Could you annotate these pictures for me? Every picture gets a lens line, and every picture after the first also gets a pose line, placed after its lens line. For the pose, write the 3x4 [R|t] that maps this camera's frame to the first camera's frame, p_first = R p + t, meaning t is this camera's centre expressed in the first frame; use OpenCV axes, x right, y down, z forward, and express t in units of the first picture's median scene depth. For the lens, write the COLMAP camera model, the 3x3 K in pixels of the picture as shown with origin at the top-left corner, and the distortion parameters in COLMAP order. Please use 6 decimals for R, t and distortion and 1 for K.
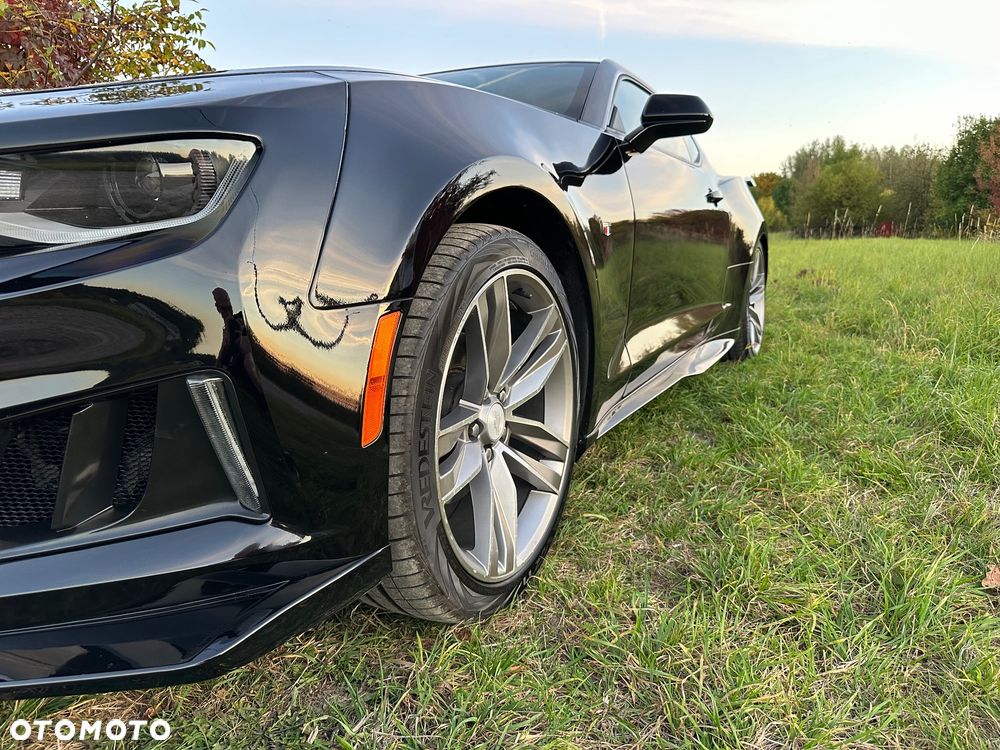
lens RADIAL K [[718.7, 0, 506.0], [0, 718.7, 395.2], [0, 0, 1]] dist [0.045482, -0.057236]
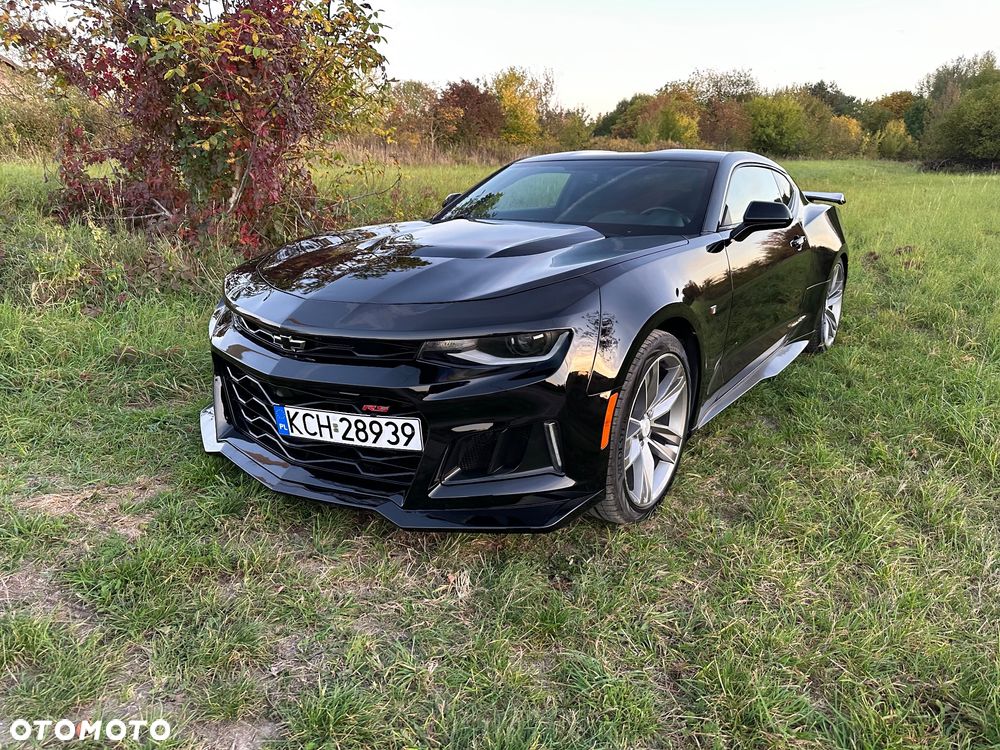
lens RADIAL K [[718.7, 0, 493.7], [0, 718.7, 378.1], [0, 0, 1]] dist [0.045482, -0.057236]
pose [[0.988626, 0.064035, -0.136084, -0.144863], [-0.052006, 0.994567, 0.090178, -0.216701], [0.141119, -0.082075, 0.986585, -0.851176]]
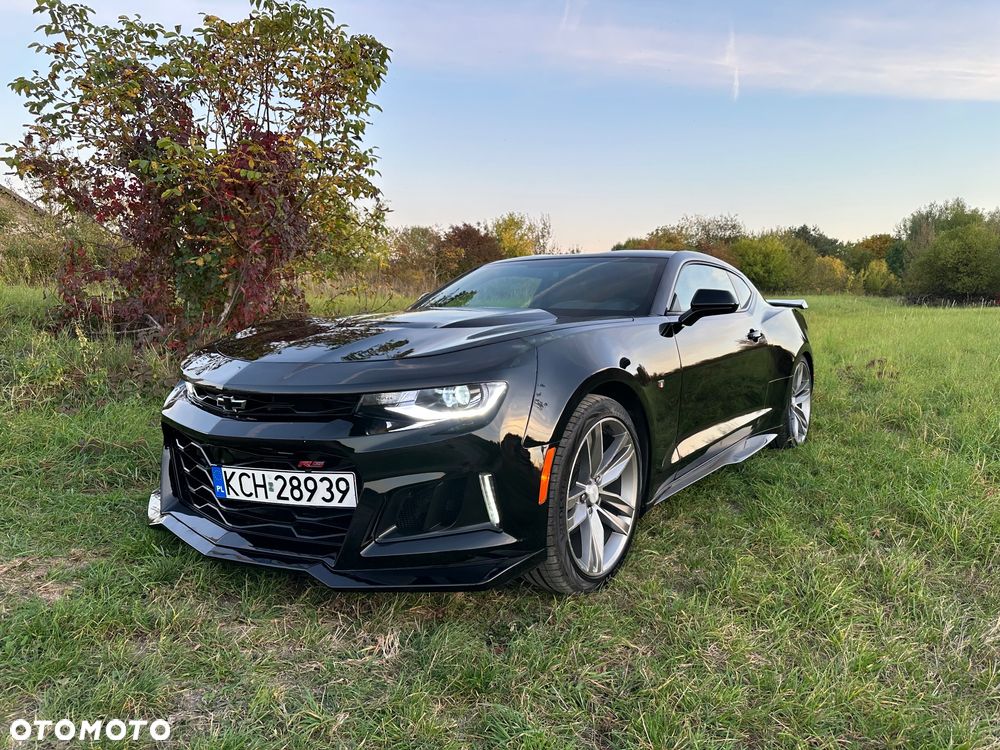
lens RADIAL K [[718.7, 0, 505.7], [0, 718.7, 379.1], [0, 0, 1]] dist [0.045482, -0.057236]
pose [[0.990267, 0.034736, -0.134779, 0.000321], [-0.047377, 0.994655, -0.091742, -0.070620], [0.130872, 0.097235, 0.986619, -0.851711]]
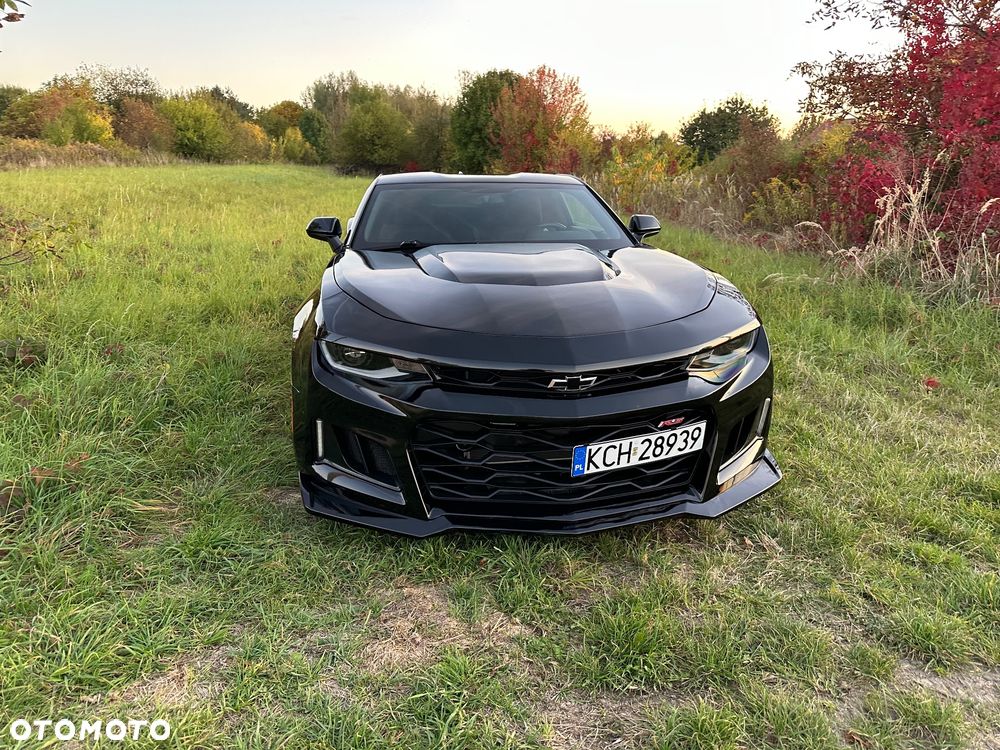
lens RADIAL K [[718.7, 0, 497.2], [0, 718.7, 381.8], [0, 0, 1]] dist [0.045482, -0.057236]
pose [[0.818014, -0.143315, 0.557059, -1.745254], [0.098942, 0.989086, 0.109172, -0.312802], [-0.566625, -0.034188, 0.823266, -0.555836]]
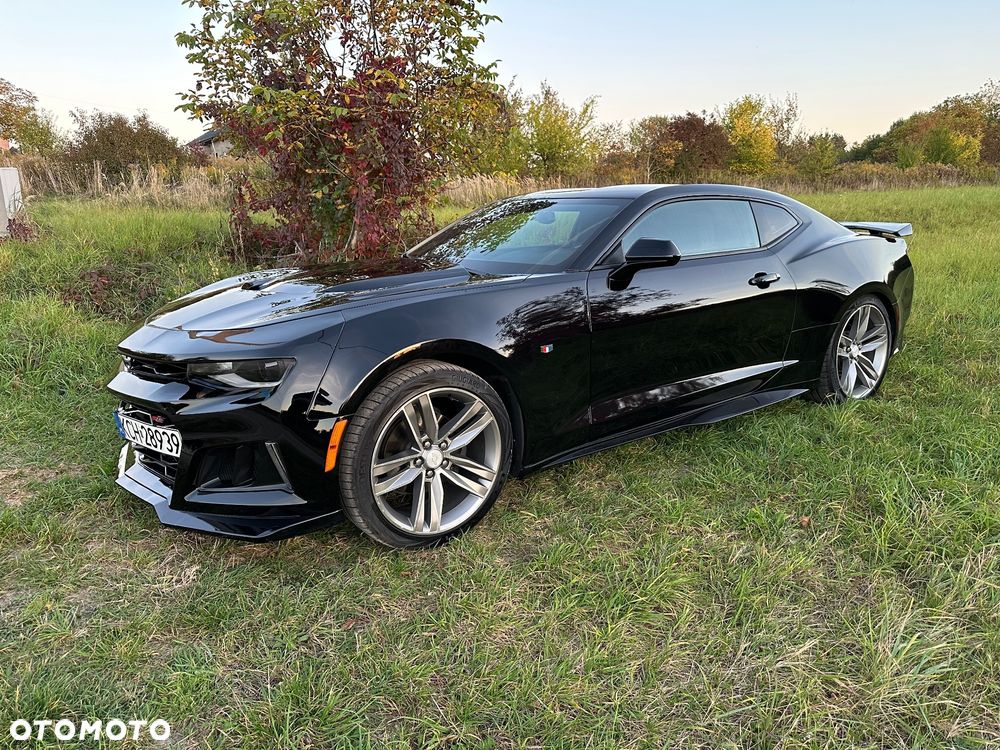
lens RADIAL K [[718.7, 0, 487.8], [0, 718.7, 381.8], [0, 0, 1]] dist [0.045482, -0.057236]
pose [[0.883867, 0.106157, -0.455531, 0.873019], [-0.082607, 0.994024, 0.071366, -0.287048], [0.460385, -0.025448, 0.887355, -0.620032]]
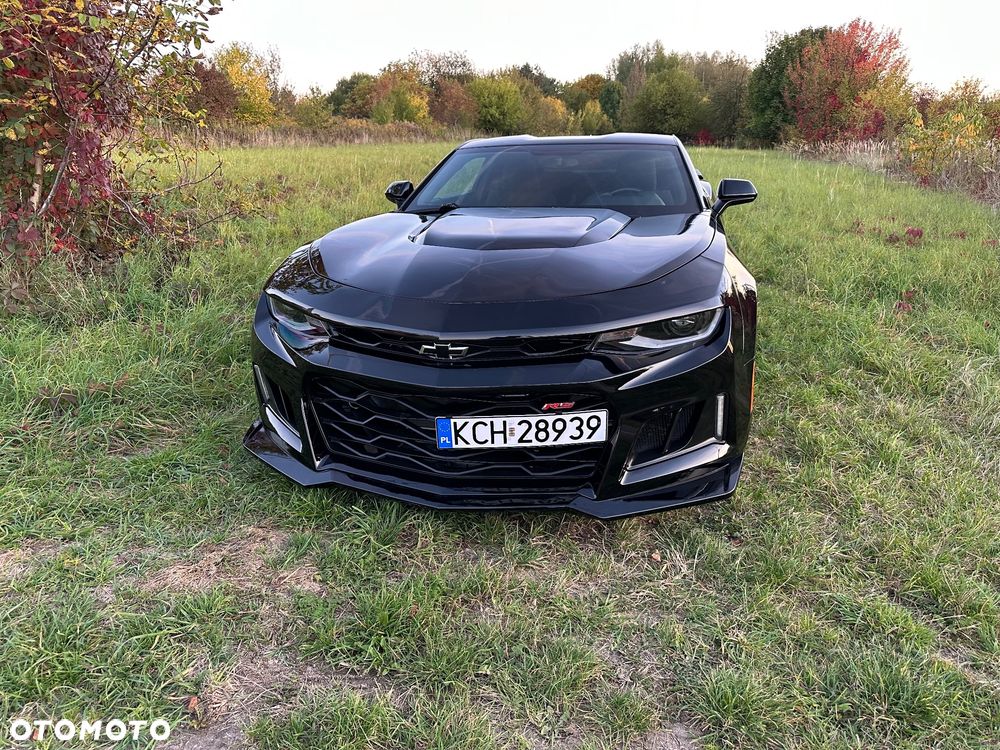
lens RADIAL K [[718.7, 0, 497.3], [0, 718.7, 376.6], [0, 0, 1]] dist [0.045482, -0.057236]
pose [[0.976159, -0.061777, 0.208078, -0.977948], [0.039109, 0.993012, 0.111346, -0.235397], [-0.213503, -0.100554, 0.971754, -0.824292]]
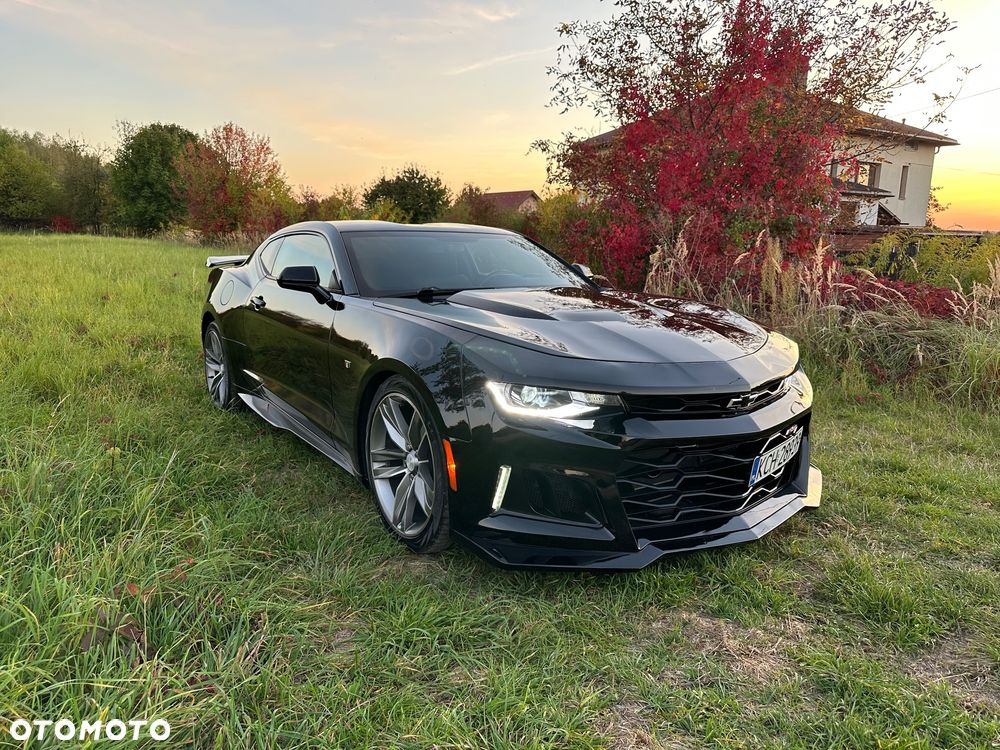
lens RADIAL K [[718.7, 0, 514.3], [0, 718.7, 374.3], [0, 0, 1]] dist [0.045482, -0.057236]
pose [[0.480418, -0.139048, 0.865947, -2.459071], [0.149475, 0.985888, 0.075380, -0.395383], [-0.864208, 0.093224, 0.494423, 0.216659]]
